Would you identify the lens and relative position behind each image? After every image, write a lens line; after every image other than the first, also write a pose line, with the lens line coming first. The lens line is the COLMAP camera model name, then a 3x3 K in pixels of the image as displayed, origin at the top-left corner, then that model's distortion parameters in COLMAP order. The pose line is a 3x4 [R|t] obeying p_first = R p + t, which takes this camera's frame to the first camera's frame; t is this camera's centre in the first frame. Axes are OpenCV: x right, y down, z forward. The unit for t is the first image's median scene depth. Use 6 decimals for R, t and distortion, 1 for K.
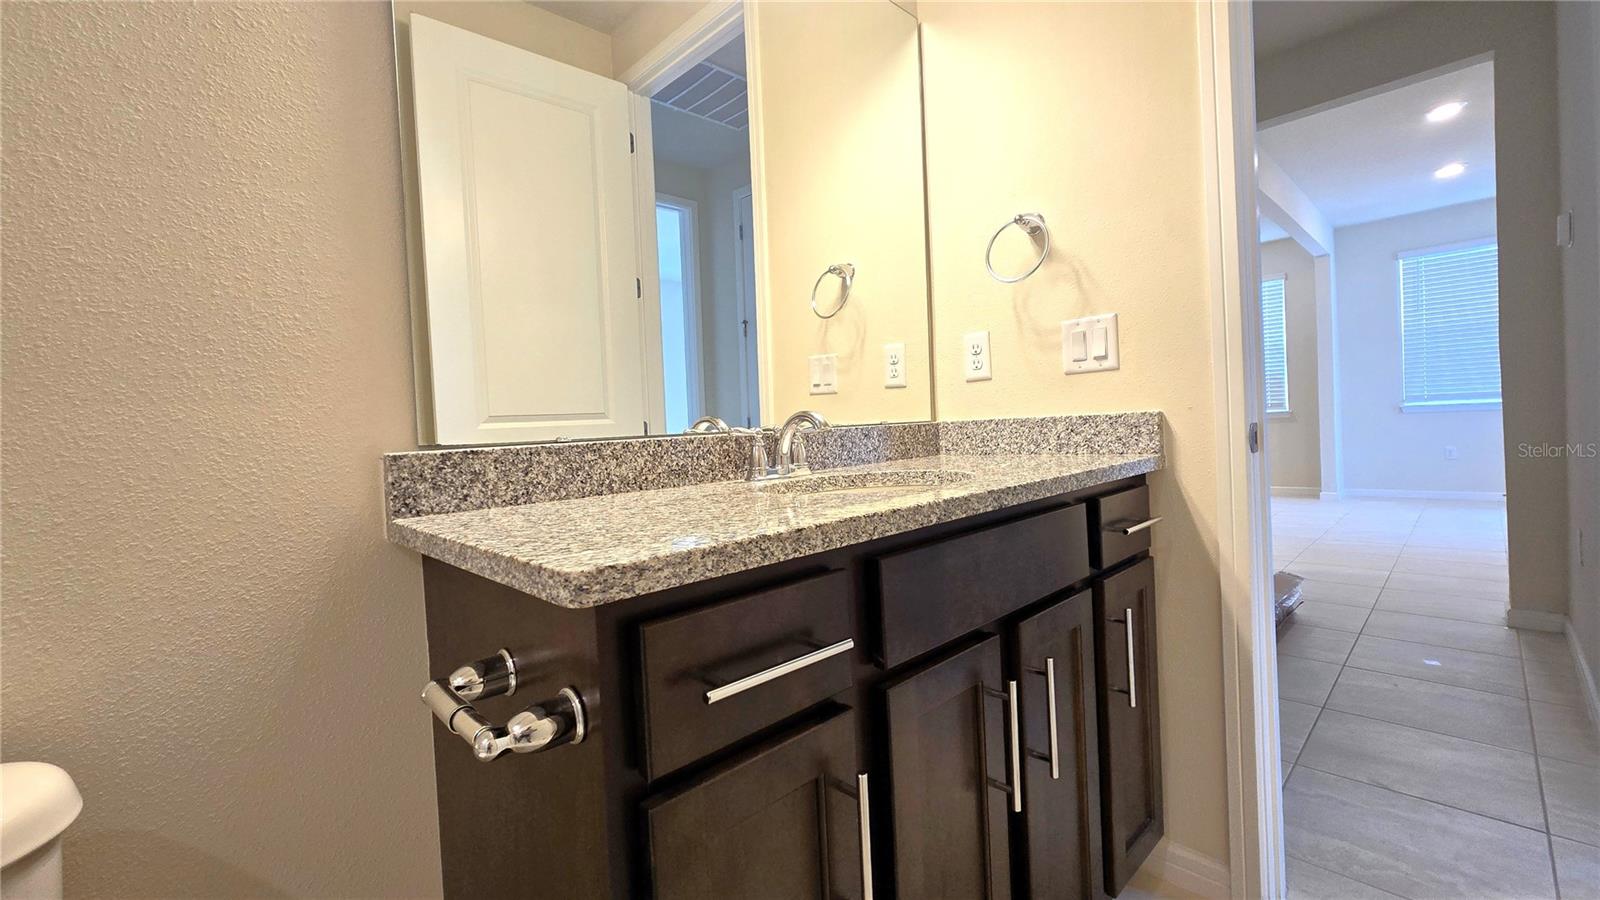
lens RADIAL K [[660.4, 0, 807.4], [0, 660.4, 440.8], [0, 0, 1]] dist [0.000923, 0.000189]
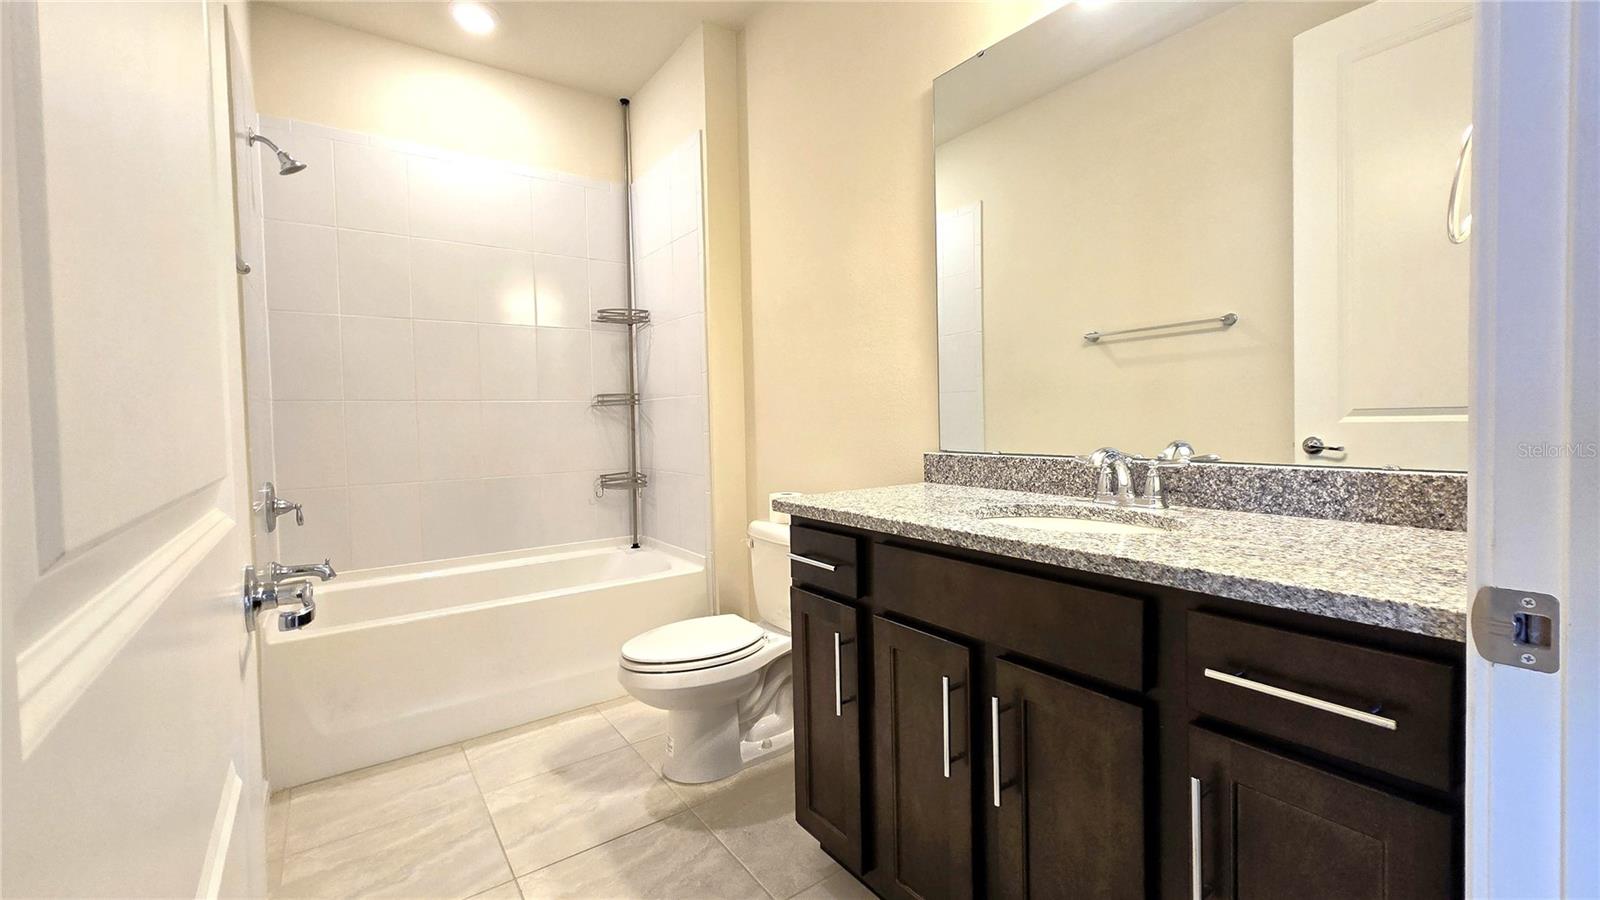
lens RADIAL K [[660.4, 0, 807.4], [0, 660.4, 440.8], [0, 0, 1]] dist [0.000923, 0.000189]
pose [[-0.148307, 0.087303, -0.985080, 1.250978], [0.005181, 0.996151, 0.087504, -0.167931], [0.988928, 0.007874, -0.148188, 0.727029]]
